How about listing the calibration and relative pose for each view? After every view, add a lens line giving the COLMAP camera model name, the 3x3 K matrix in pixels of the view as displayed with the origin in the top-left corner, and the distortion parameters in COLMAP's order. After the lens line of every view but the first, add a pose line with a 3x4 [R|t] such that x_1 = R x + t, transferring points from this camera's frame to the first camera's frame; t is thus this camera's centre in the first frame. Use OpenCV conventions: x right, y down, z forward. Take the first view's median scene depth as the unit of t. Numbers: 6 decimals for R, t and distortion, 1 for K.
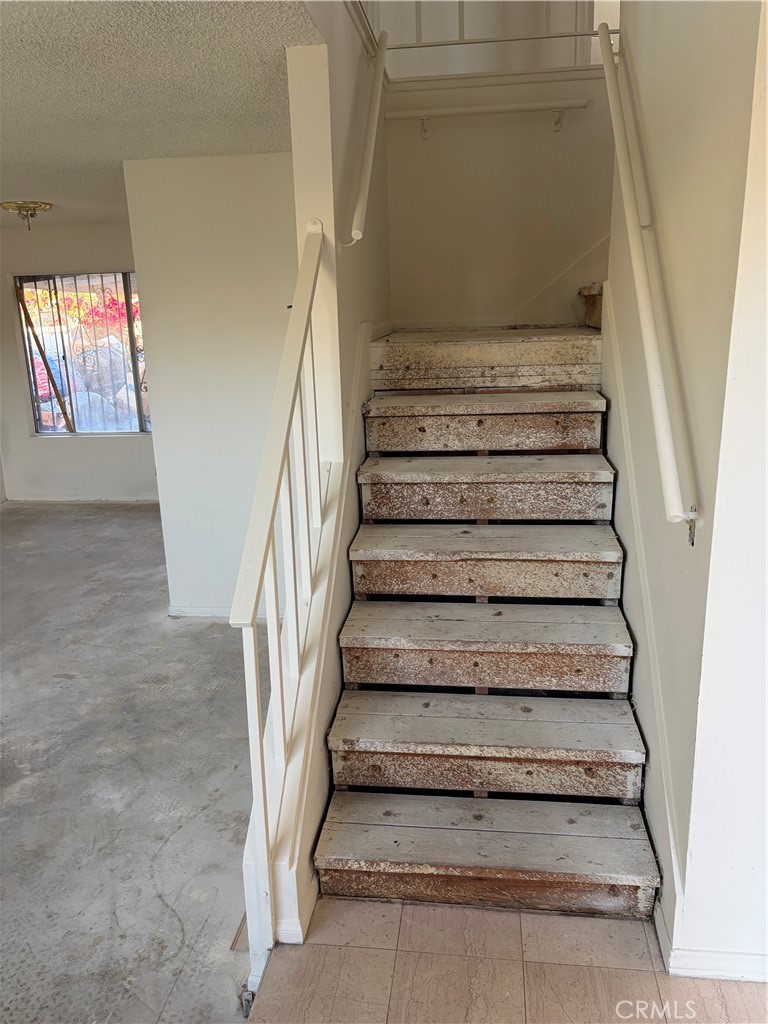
lens RADIAL K [[779.1, 0, 384.9], [0, 779.1, 513.3], [0, 0, 1]] dist [0.045811, -0.045839]
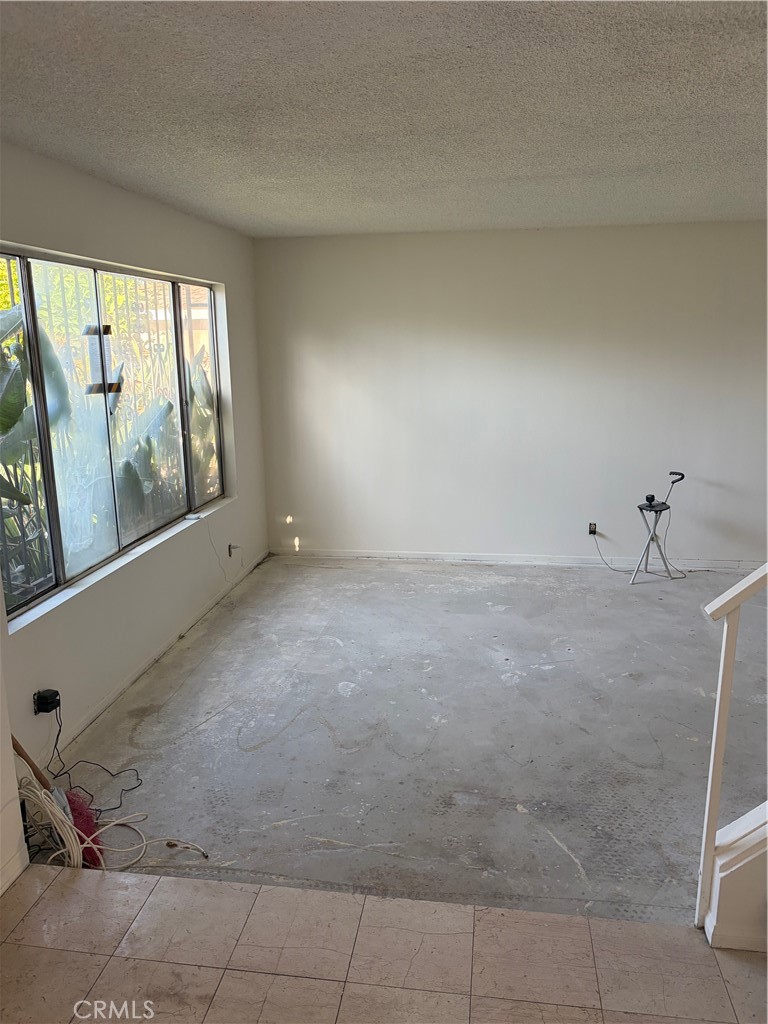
lens RADIAL K [[779.1, 0, 382.3], [0, 779.1, 520.7], [0, 0, 1]] dist [0.045811, -0.045839]
pose [[-0.016285, 0.257986, -0.966011, 0.538803], [-0.242349, 0.936312, 0.254140, -0.096138], [0.970052, 0.238251, 0.047275, 0.284332]]
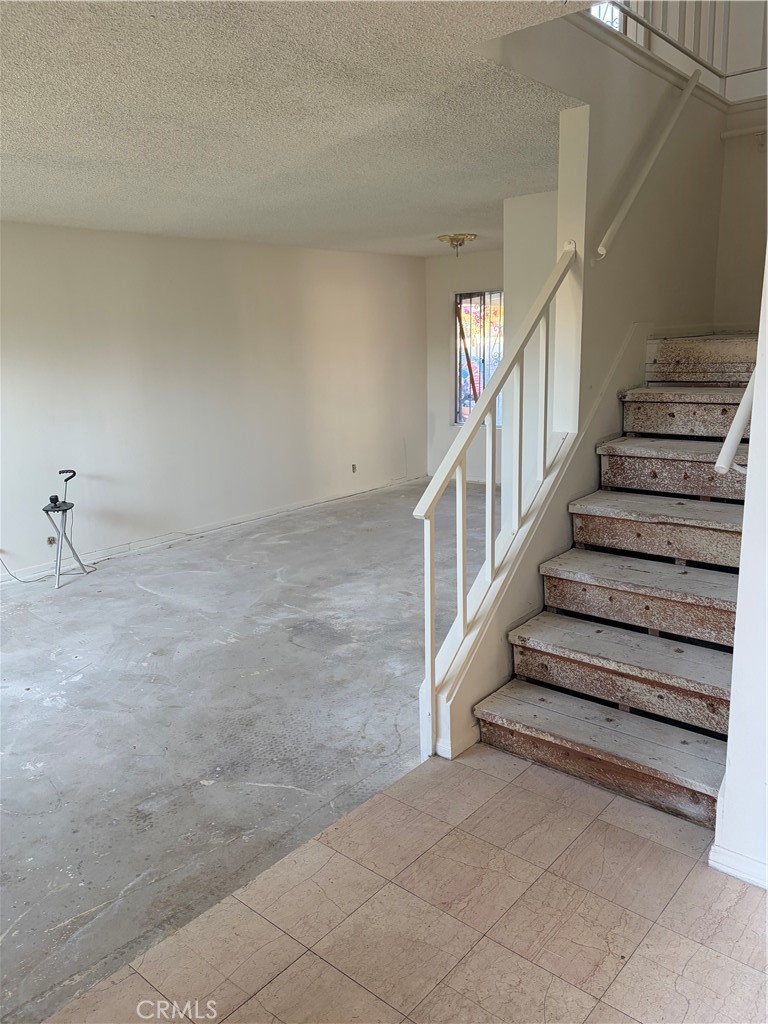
lens RADIAL K [[779.1, 0, 388.5], [0, 779.1, 509.8], [0, 0, 1]] dist [0.045811, -0.045839]
pose [[0.836764, 0.123204, -0.533524, 0.349338], [-0.134755, 0.990726, 0.017437, 0.068813], [0.530724, 0.057304, 0.845605, -0.187203]]
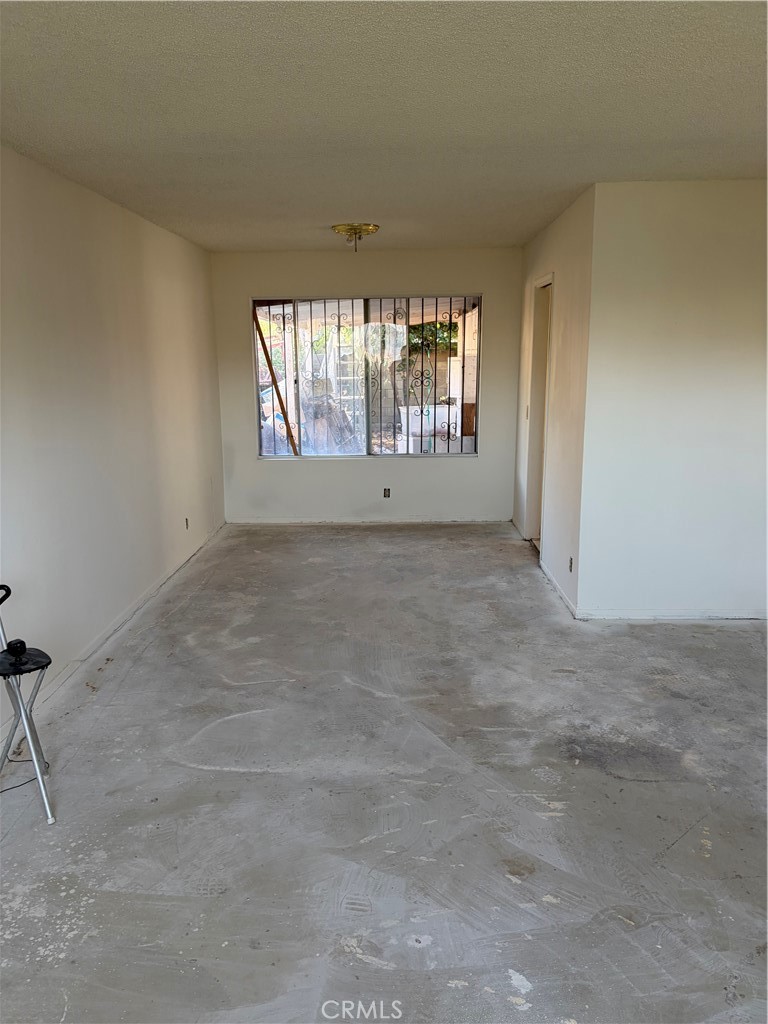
lens RADIAL K [[779.1, 0, 385.4], [0, 779.1, 510.6], [0, 0, 1]] dist [0.045811, -0.045839]
pose [[0.994610, -0.002009, 0.103670, -1.036430], [0.008511, 0.998021, -0.062310, 0.084795], [-0.103340, 0.062857, 0.992658, -0.000719]]
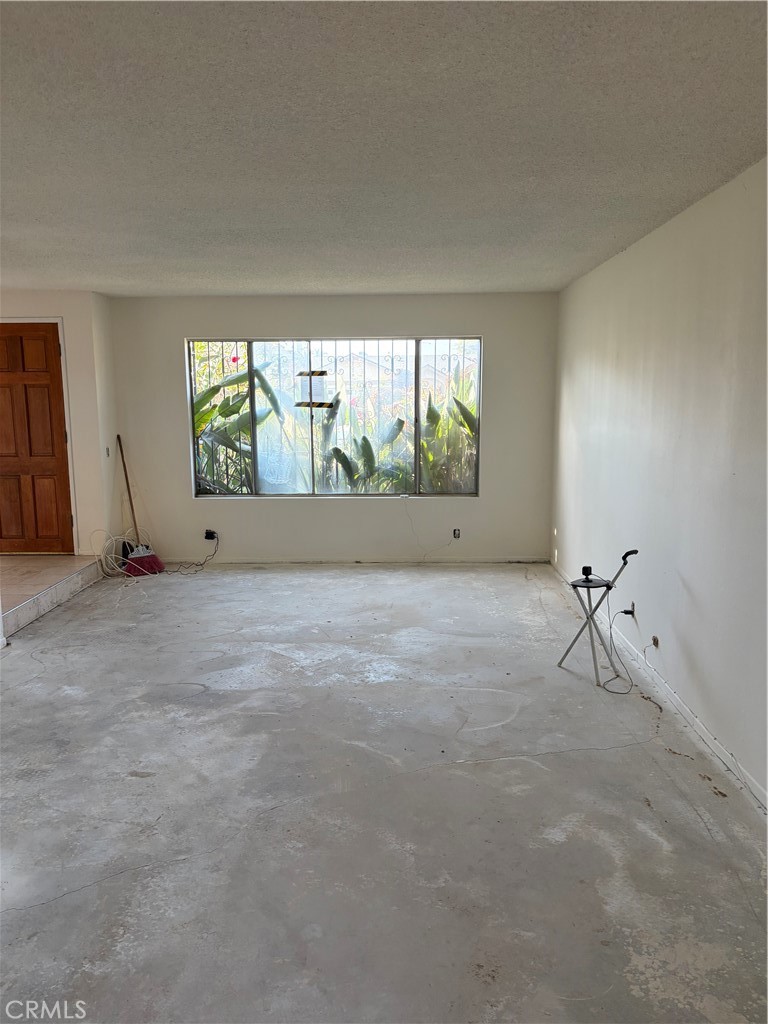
lens RADIAL K [[779.1, 0, 371.3], [0, 779.1, 516.7], [0, 0, 1]] dist [0.045811, -0.045839]
pose [[-0.995498, 0.052484, -0.078930, -0.842956], [0.016141, 0.914414, 0.404459, -0.548735], [0.093402, 0.401364, -0.911144, 2.356644]]
